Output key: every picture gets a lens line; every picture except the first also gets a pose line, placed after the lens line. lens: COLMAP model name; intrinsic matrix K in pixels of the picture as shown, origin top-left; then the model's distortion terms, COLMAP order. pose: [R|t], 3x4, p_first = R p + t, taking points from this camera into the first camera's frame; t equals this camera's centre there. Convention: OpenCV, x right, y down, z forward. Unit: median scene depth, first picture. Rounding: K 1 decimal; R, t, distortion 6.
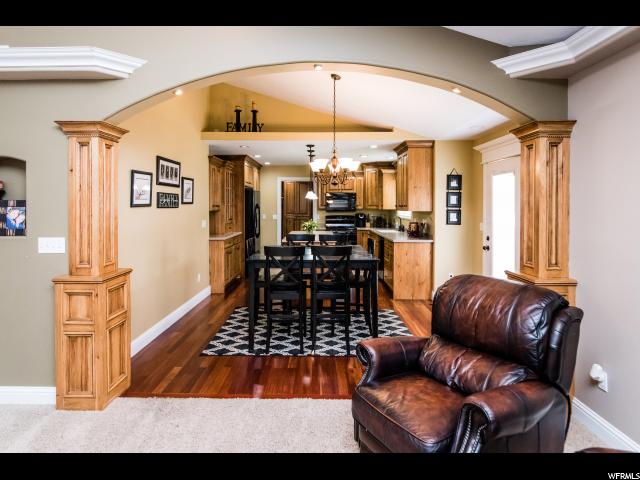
lens RADIAL K [[321.0, 0, 315.0], [0, 321.0, 205.4], [0, 0, 1]] dist [-0.005633, -0.001195]
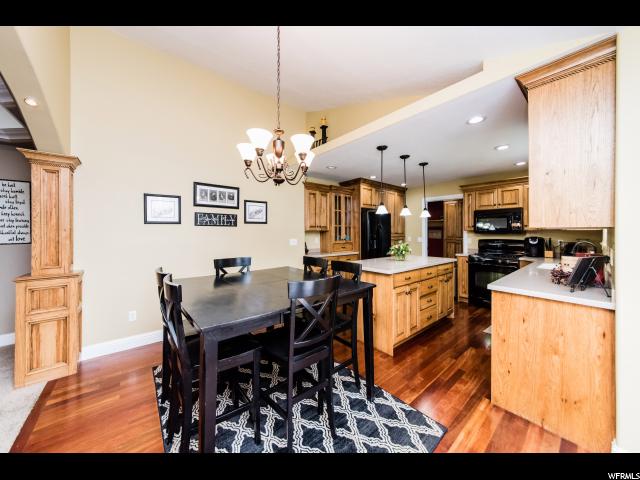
lens RADIAL K [[223.1, 0, 338.2], [0, 223.1, 233.4], [0, 0, 1]] dist [0.008086, 0.000613]
pose [[0.677871, 0.001399, -0.735179, 0.356061], [0.001744, 0.999992, 0.003511, 0.025862], [0.735179, -0.003663, 0.677863, 0.608577]]
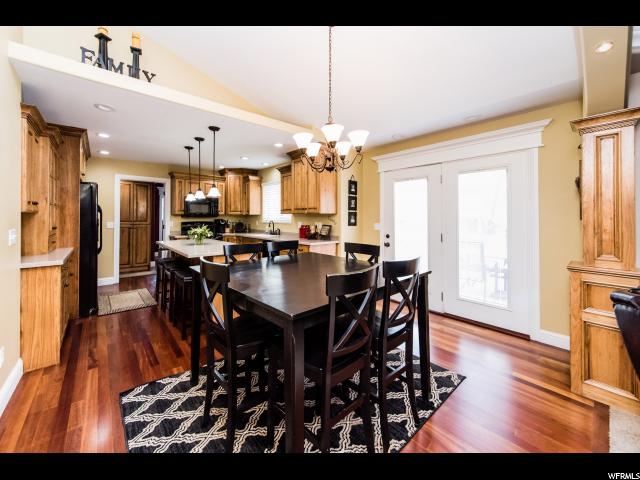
lens RADIAL K [[240.2, 0, 287.4], [0, 240.2, 215.5], [0, 0, 1]] dist [0.002955, 0.000221]
pose [[0.784369, 0.002094, 0.620292, -0.262689], [0.000417, 0.999992, -0.003903, 0.028092], [-0.620295, 0.003321, 0.784362, 0.486213]]
